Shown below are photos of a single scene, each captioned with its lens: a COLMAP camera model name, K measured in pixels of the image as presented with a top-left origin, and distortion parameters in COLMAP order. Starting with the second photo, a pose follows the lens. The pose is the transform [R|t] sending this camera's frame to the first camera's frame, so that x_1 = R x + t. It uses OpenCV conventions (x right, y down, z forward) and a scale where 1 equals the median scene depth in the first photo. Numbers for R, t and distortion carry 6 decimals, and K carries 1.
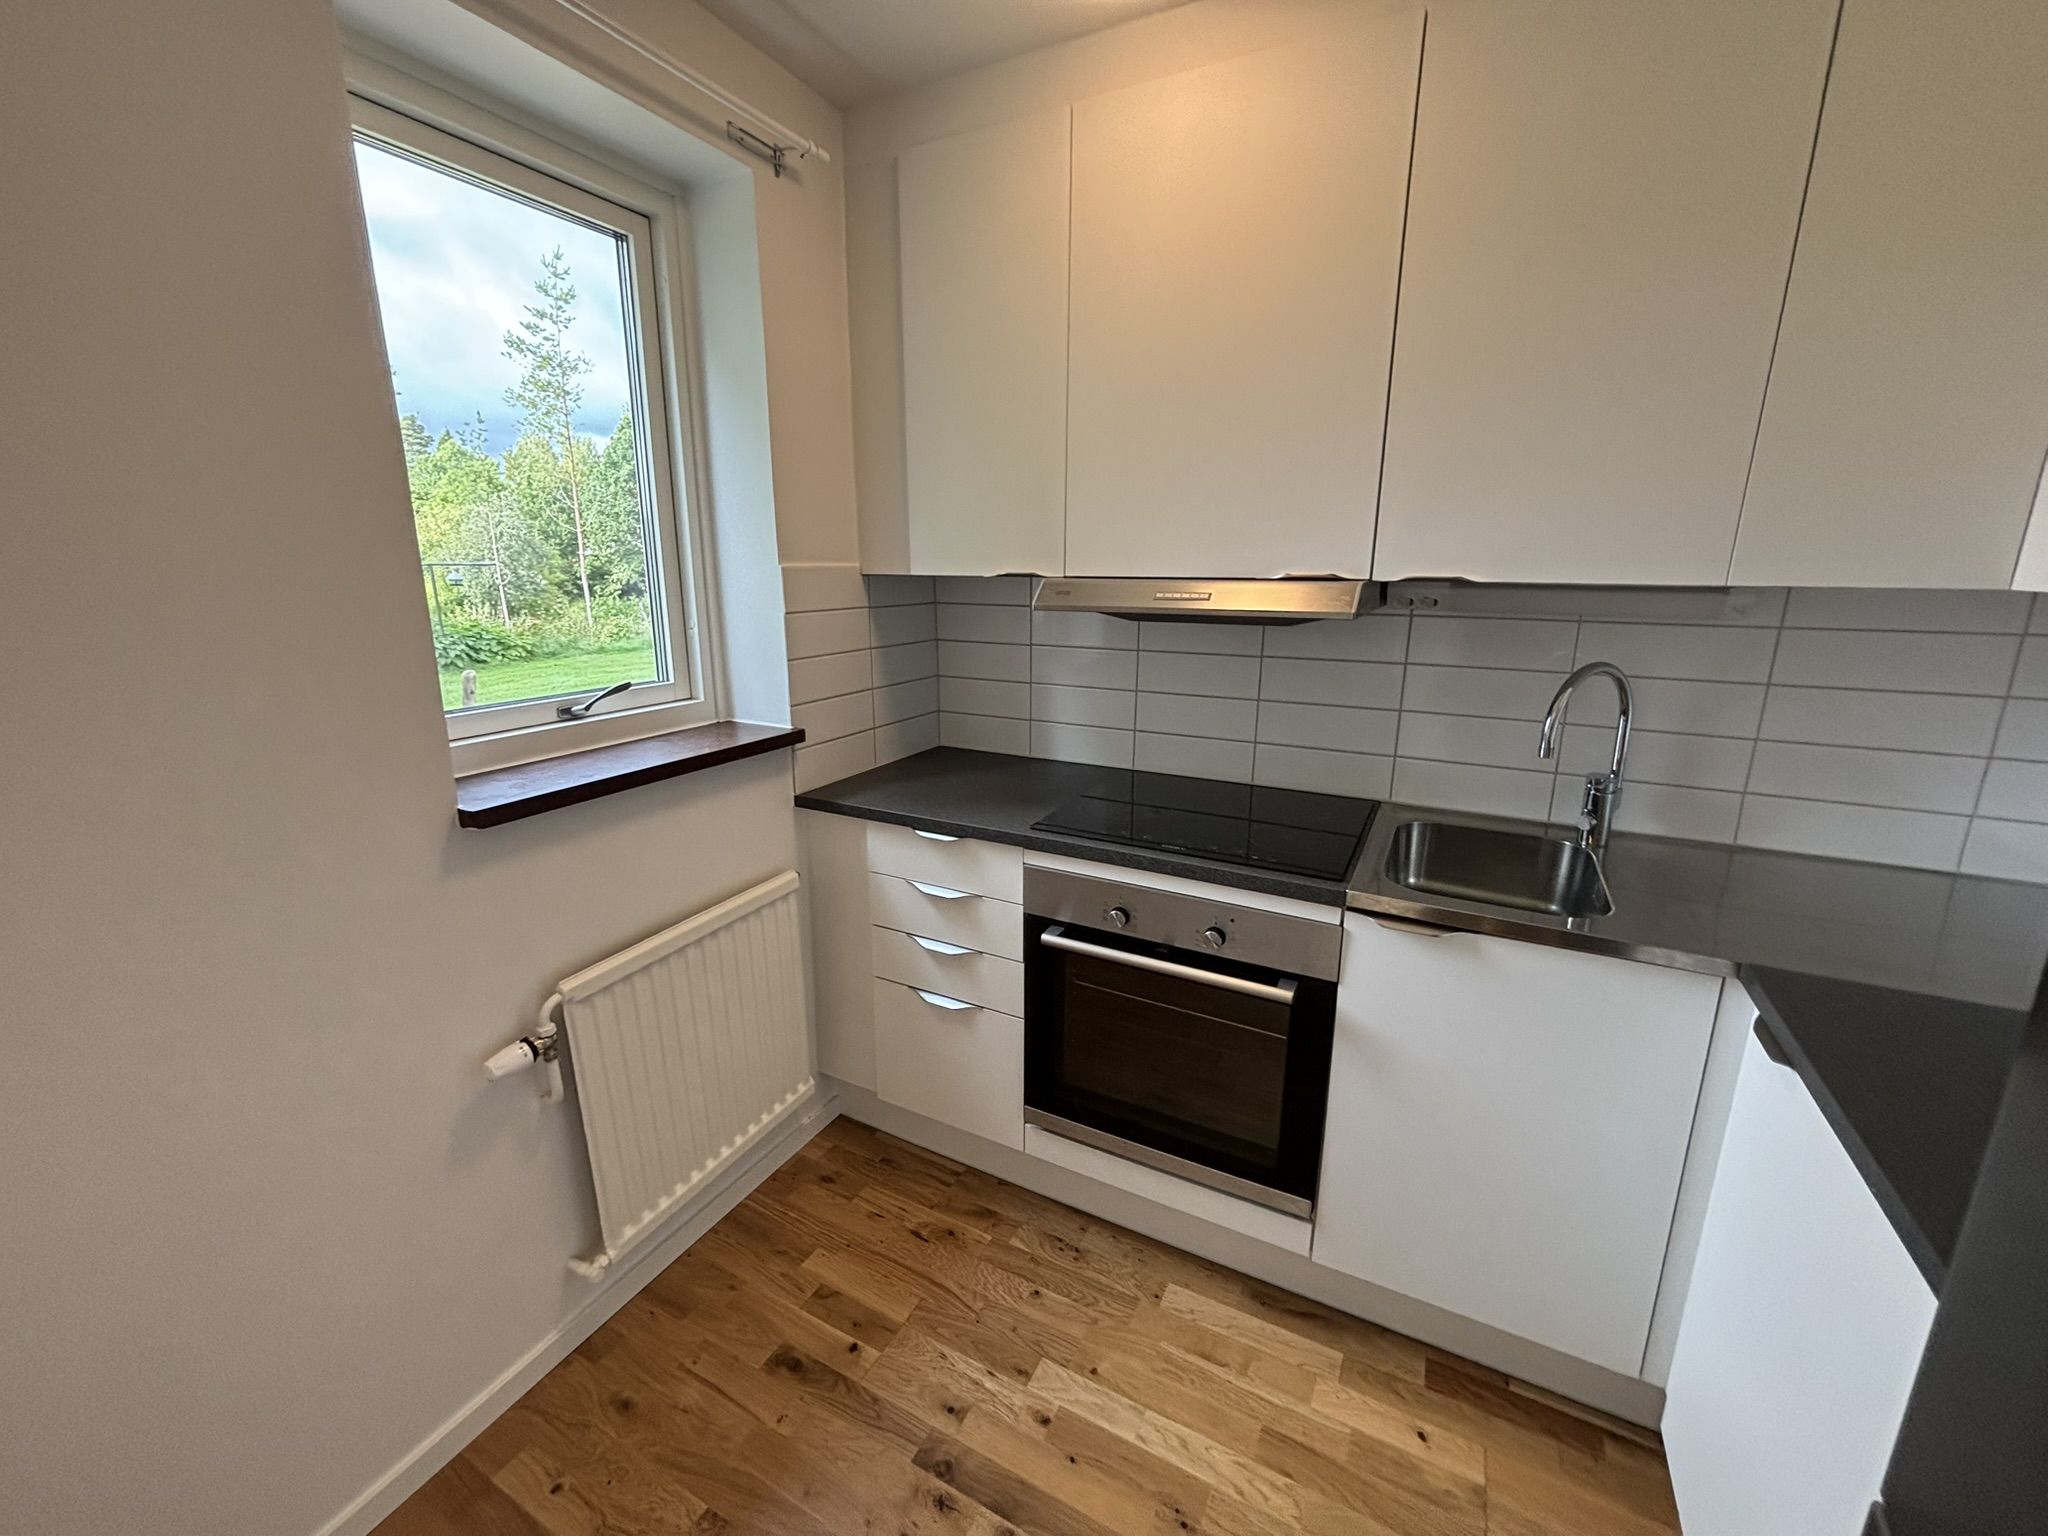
lens RADIAL K [[833.0, 0, 1024.0], [0, 833.0, 768.0], [0, 0, 1]] dist [0.001262, -0.000414]
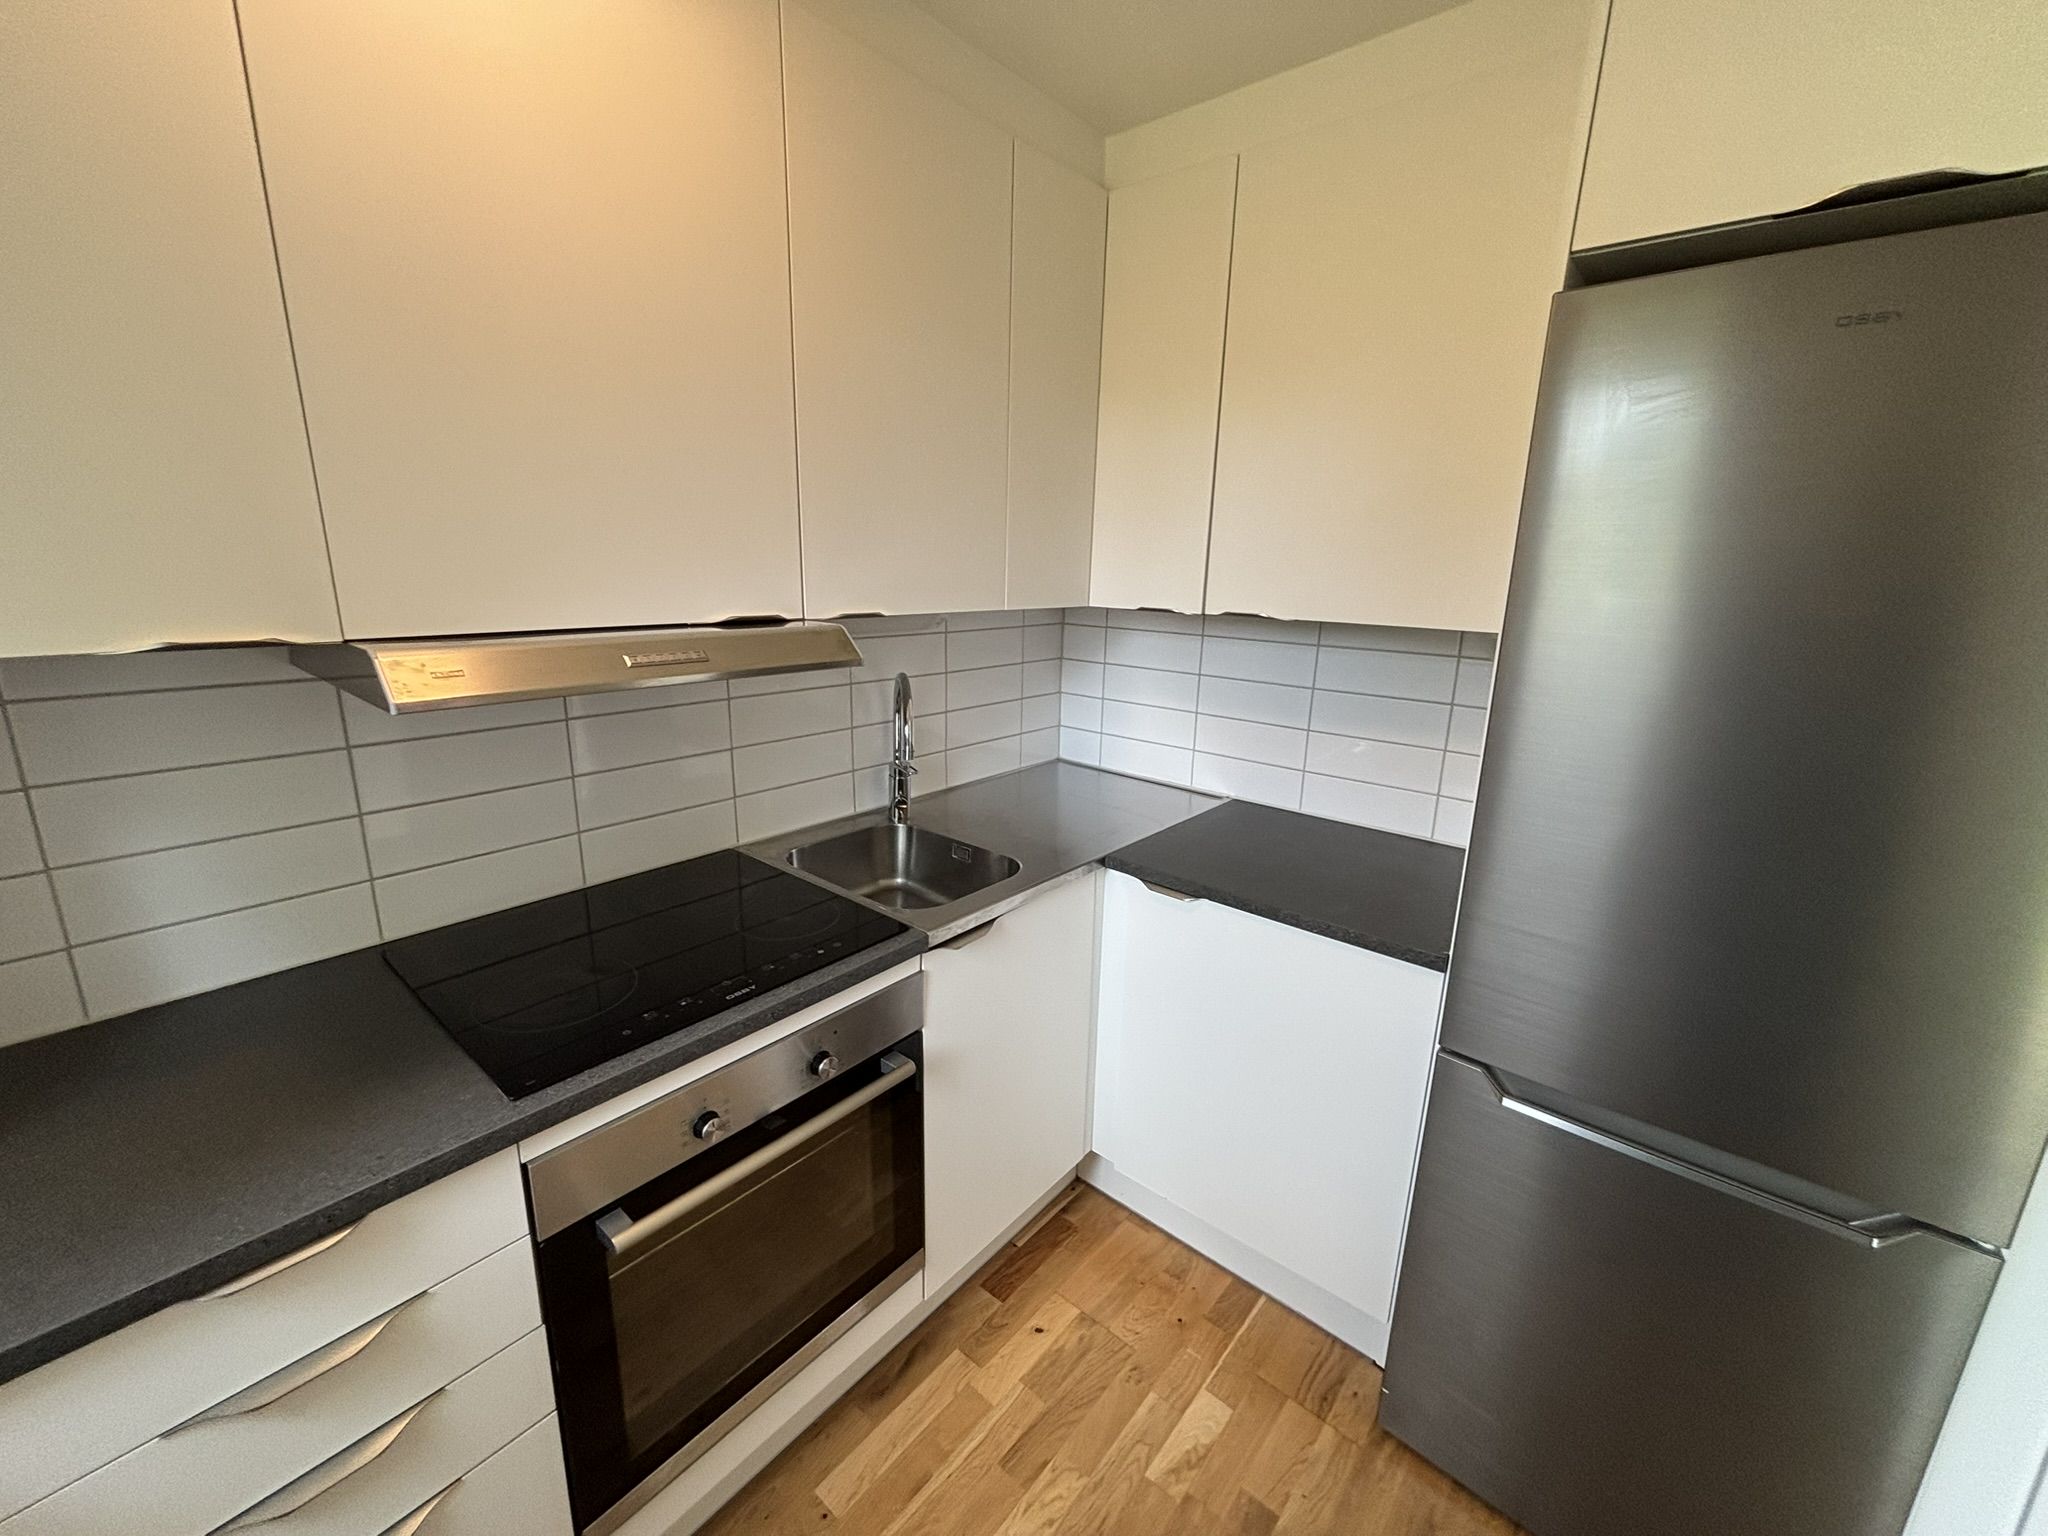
lens RADIAL K [[833.0, 0, 1024.0], [0, 833.0, 768.0], [0, 0, 1]] dist [0.001262, -0.000414]
pose [[0.203213, -0.242809, 0.948550, -0.436010], [0.207416, 0.957453, 0.200652, -0.200166], [-0.956913, 0.155970, 0.244930, 0.566913]]
